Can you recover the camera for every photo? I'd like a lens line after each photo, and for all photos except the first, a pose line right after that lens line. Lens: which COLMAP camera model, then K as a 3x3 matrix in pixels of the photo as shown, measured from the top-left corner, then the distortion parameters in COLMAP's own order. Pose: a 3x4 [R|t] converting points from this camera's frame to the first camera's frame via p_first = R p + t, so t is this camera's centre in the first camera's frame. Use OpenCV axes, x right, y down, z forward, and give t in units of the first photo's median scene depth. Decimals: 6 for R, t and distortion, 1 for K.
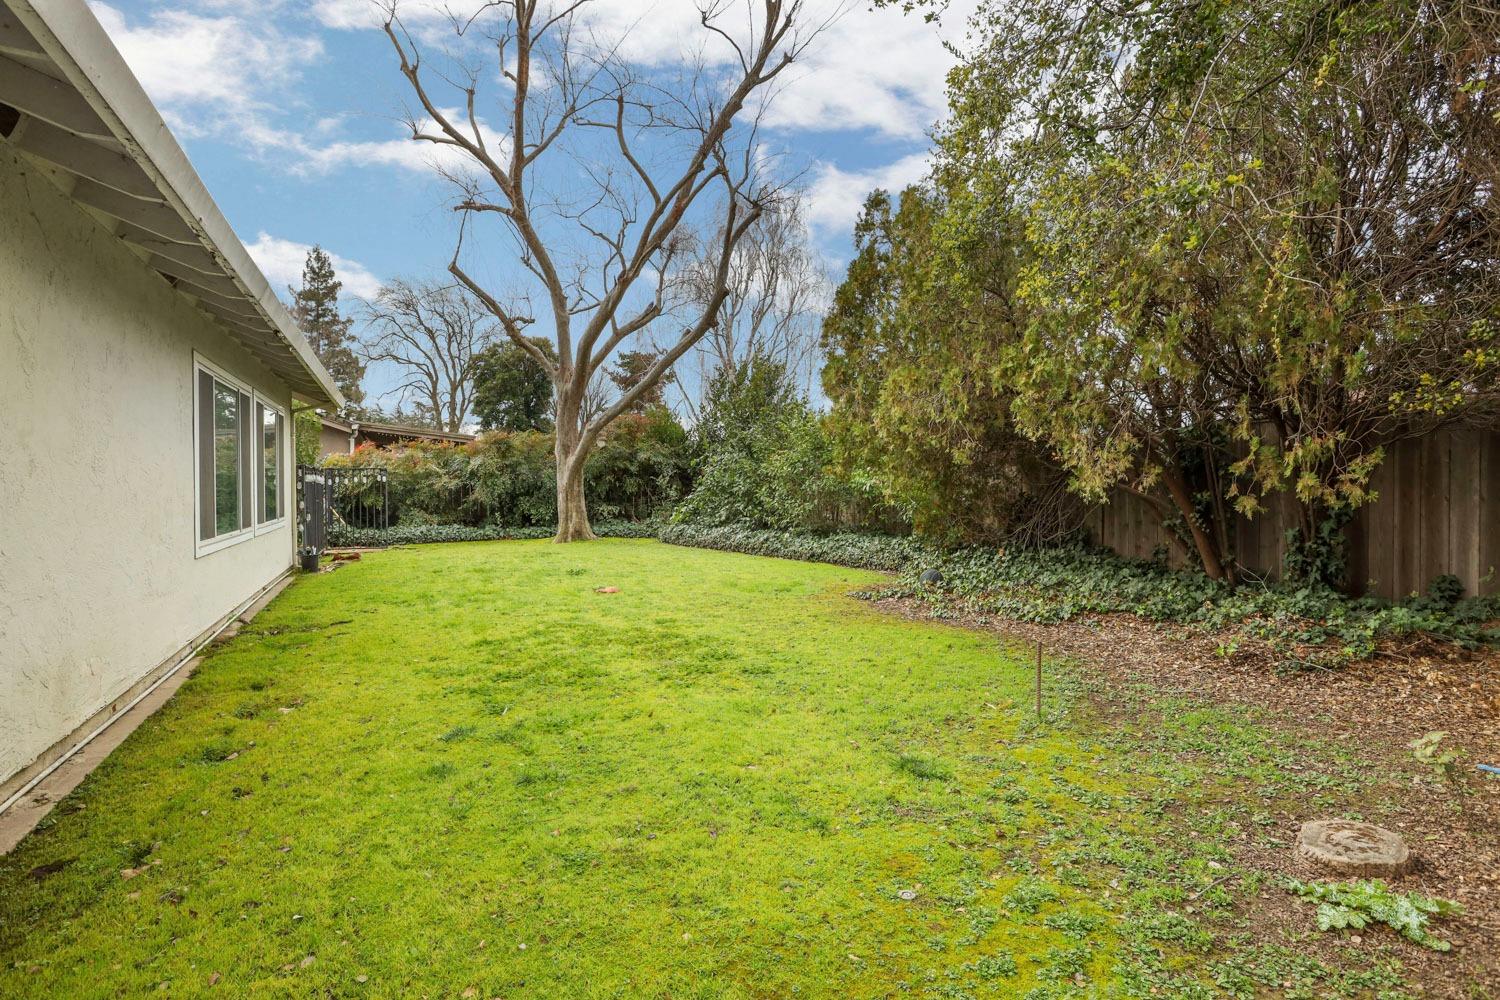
lens RADIAL K [[823.0, 0, 747.3], [0, 823.0, 491.9], [0, 0, 1]] dist [-0.045360, 0.006151]
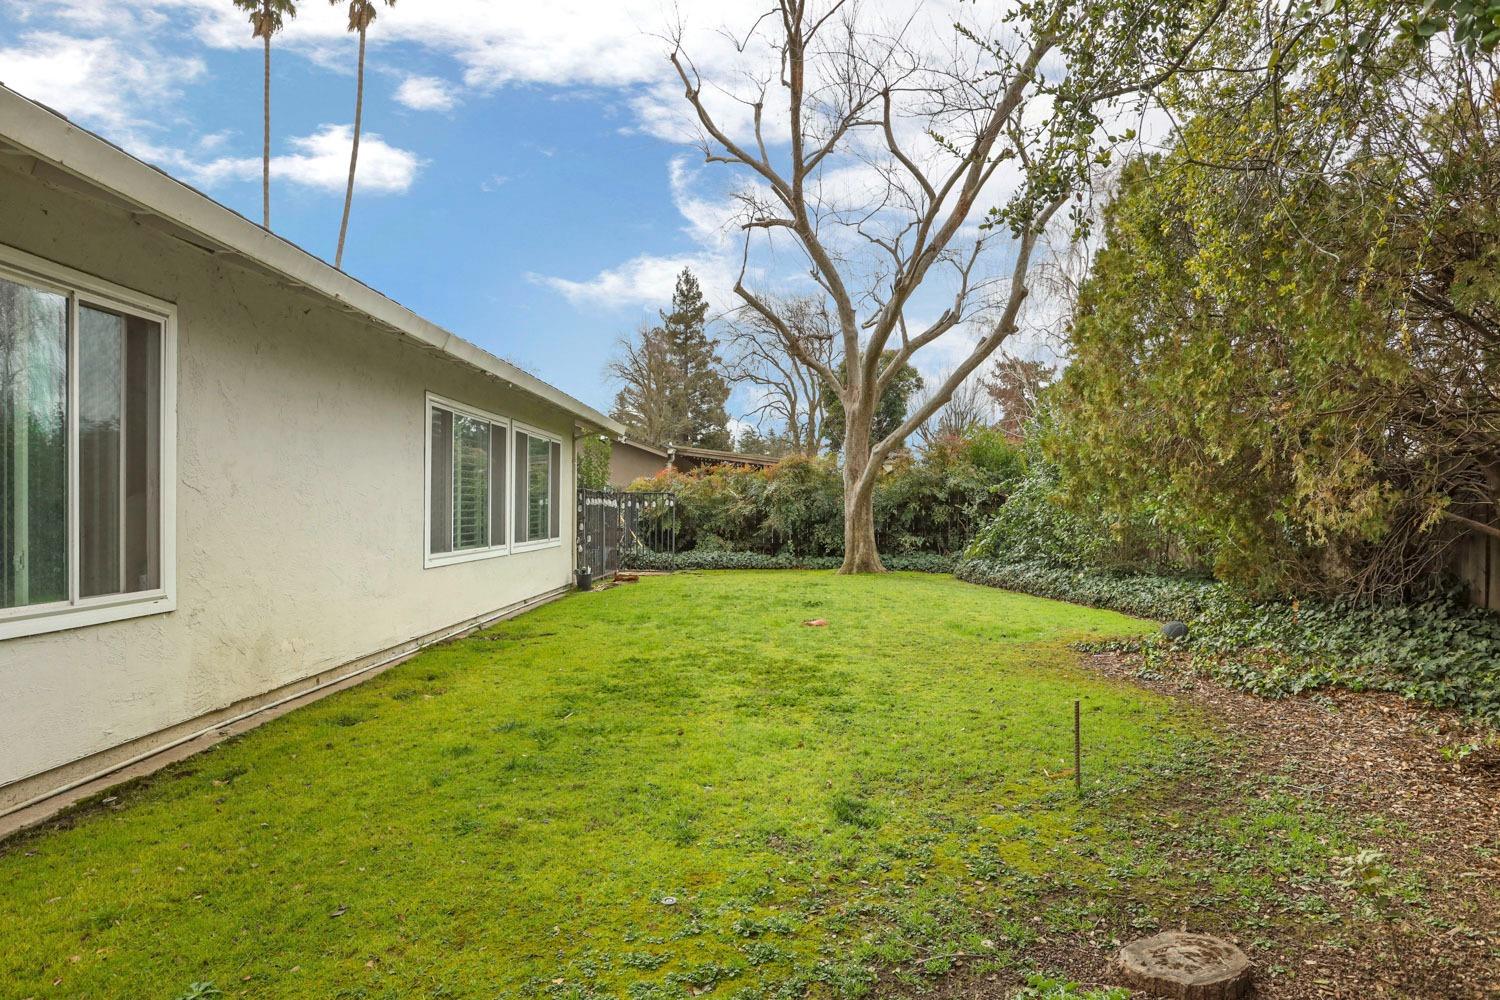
lens RADIAL K [[939.9, 0, 751.2], [0, 939.9, 508.9], [0, 0, 1]] dist [-0.021324, 0.008468]
pose [[0.905375, 0.014019, -0.424382, 0.124494], [-0.019737, 0.999764, -0.009081, -0.000570], [0.424154, 0.016597, 0.905438, -0.009813]]
